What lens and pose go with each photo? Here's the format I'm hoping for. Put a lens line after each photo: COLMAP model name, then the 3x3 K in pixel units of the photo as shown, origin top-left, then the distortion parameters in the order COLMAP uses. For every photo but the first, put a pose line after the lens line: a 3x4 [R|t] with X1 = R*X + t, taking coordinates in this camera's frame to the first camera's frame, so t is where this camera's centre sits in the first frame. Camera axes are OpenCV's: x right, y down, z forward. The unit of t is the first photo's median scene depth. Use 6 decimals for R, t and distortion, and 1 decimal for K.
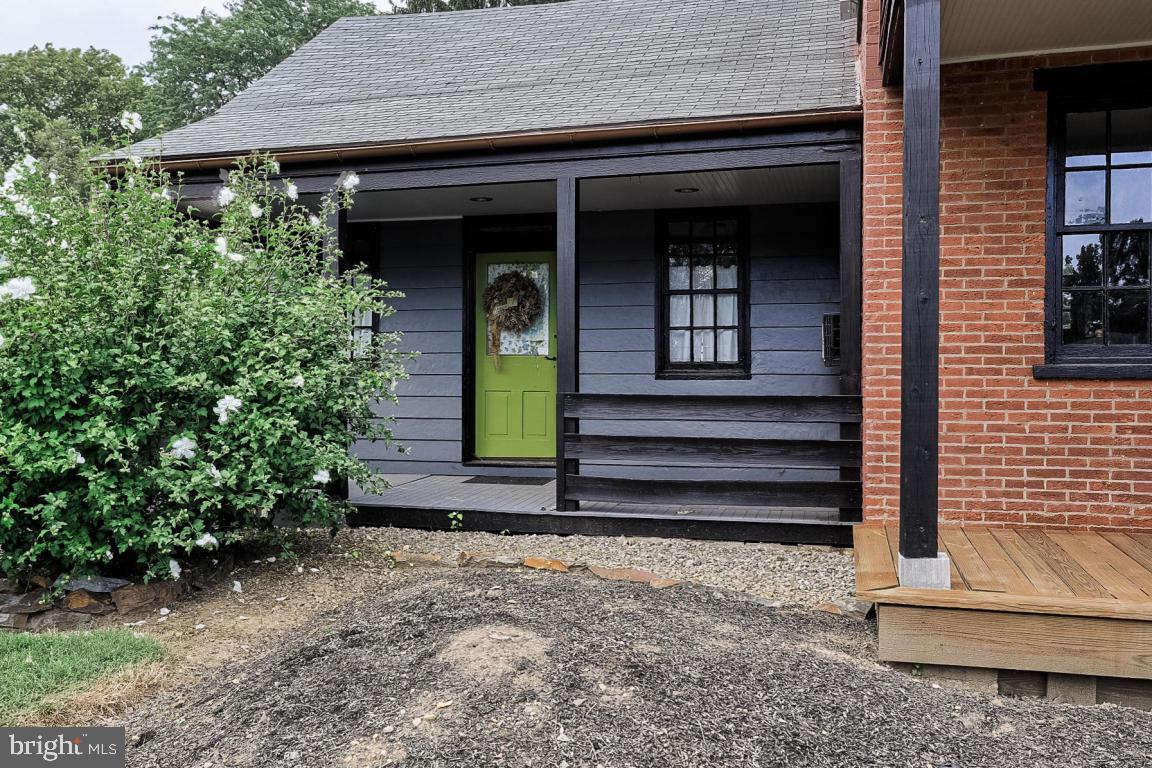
lens RADIAL K [[1052.1, 0, 574.3], [0, 1052.1, 381.0], [0, 0, 1]] dist [0.012330, 0.000000]
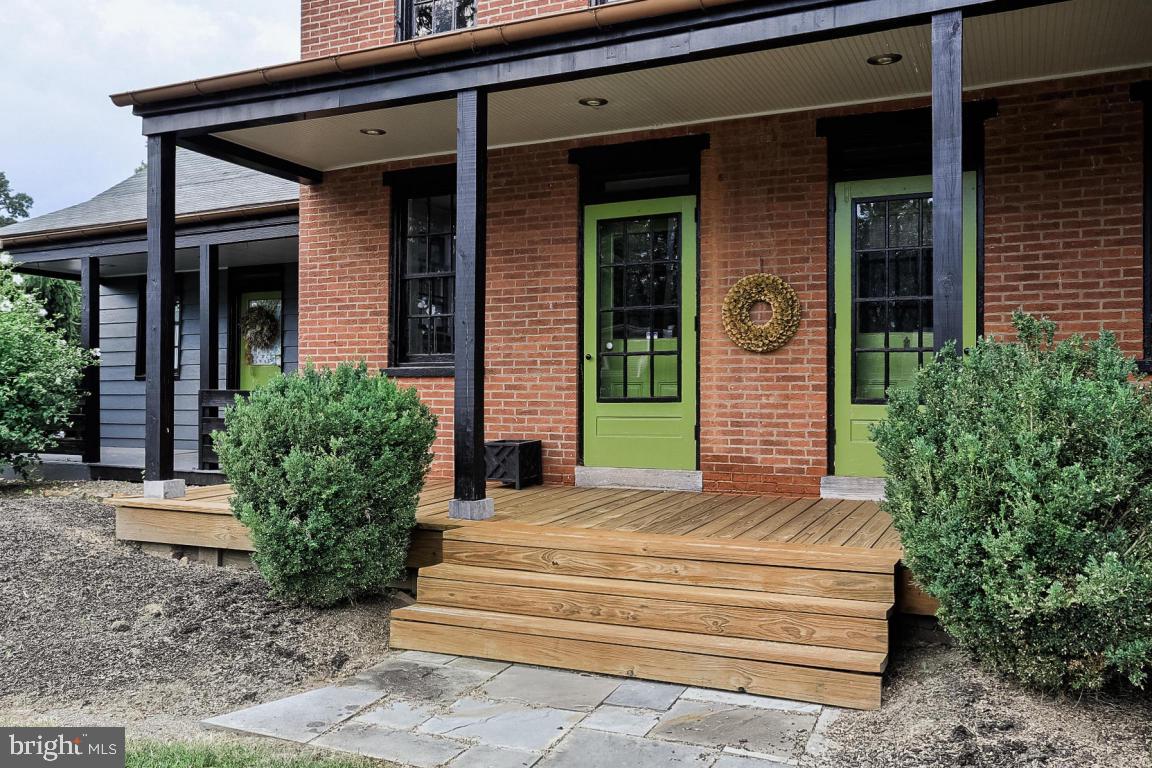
lens RADIAL K [[980.4, 0, 575.0], [0, 980.4, 378.0], [0, 0, 1]] dist [-0.006459, 0.014708]
pose [[0.980306, -0.006120, -0.197388, 0.965393], [0.003416, 0.999896, -0.014037, 0.019559], [0.197453, 0.013086, 0.980225, -0.308513]]
